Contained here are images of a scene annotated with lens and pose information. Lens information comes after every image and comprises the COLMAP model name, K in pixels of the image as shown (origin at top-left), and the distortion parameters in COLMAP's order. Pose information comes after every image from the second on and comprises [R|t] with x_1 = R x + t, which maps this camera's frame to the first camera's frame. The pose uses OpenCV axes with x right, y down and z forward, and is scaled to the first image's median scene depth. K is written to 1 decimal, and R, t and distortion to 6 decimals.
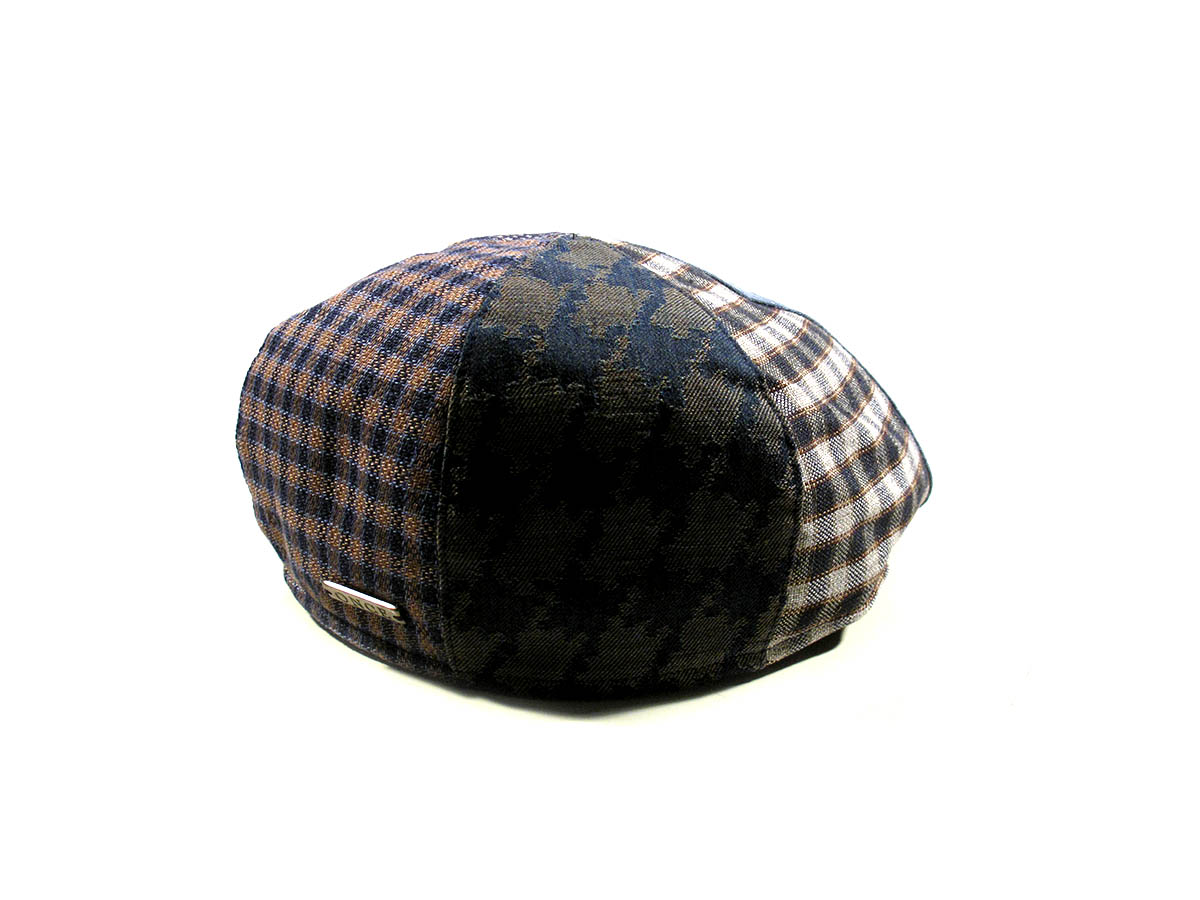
lens RADIAL K [[2219.2, 0, 600.0], [0, 2219.2, 450.0], [0, 0, 1]] dist [-0.096071, 0.016341]
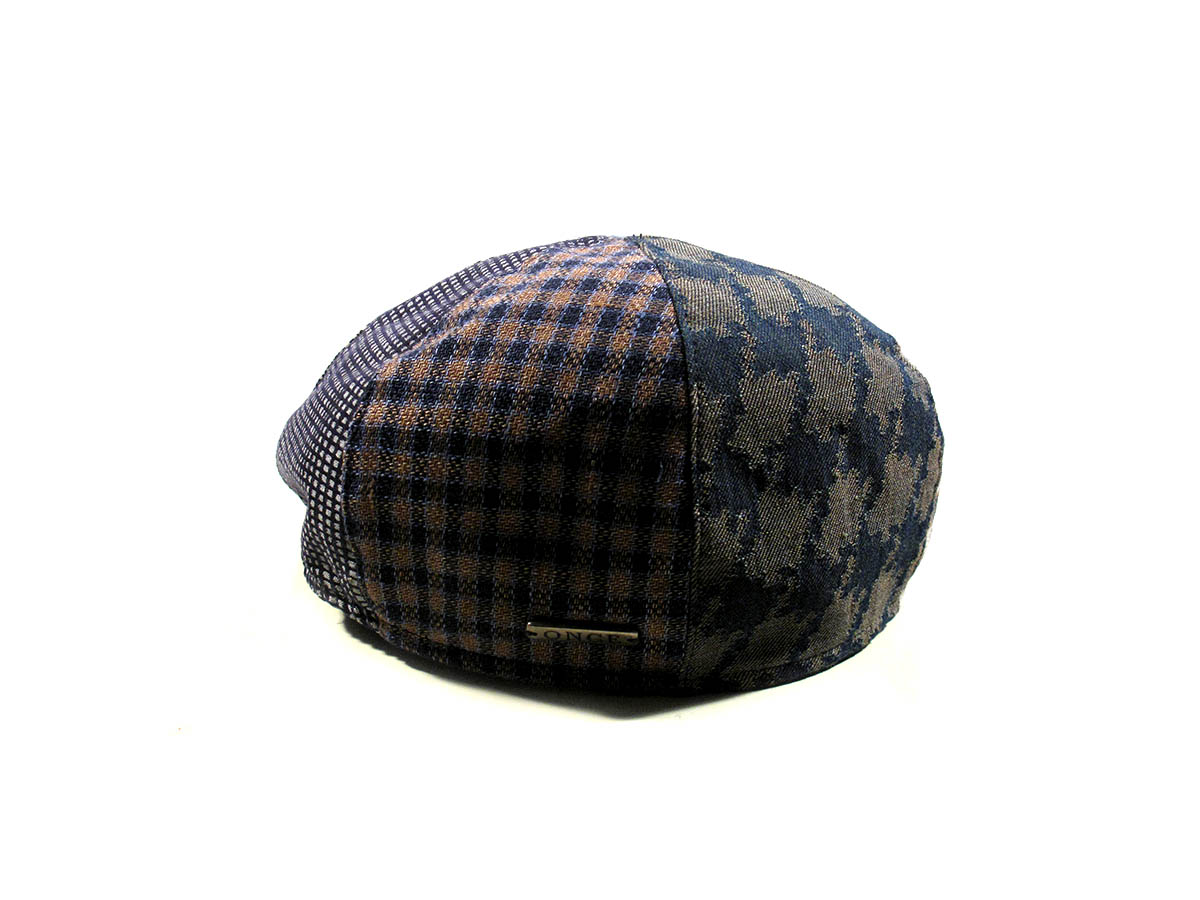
lens RADIAL K [[2219.2, 0, 600.0], [0, 2219.2, 450.0], [0, 0, 1]] dist [-0.096071, 0.016341]
pose [[0.820337, -0.172661, 0.545193, -0.632913], [0.170305, 0.983837, 0.055325, -0.064445], [-0.545934, 0.047464, 0.836483, 0.189872]]
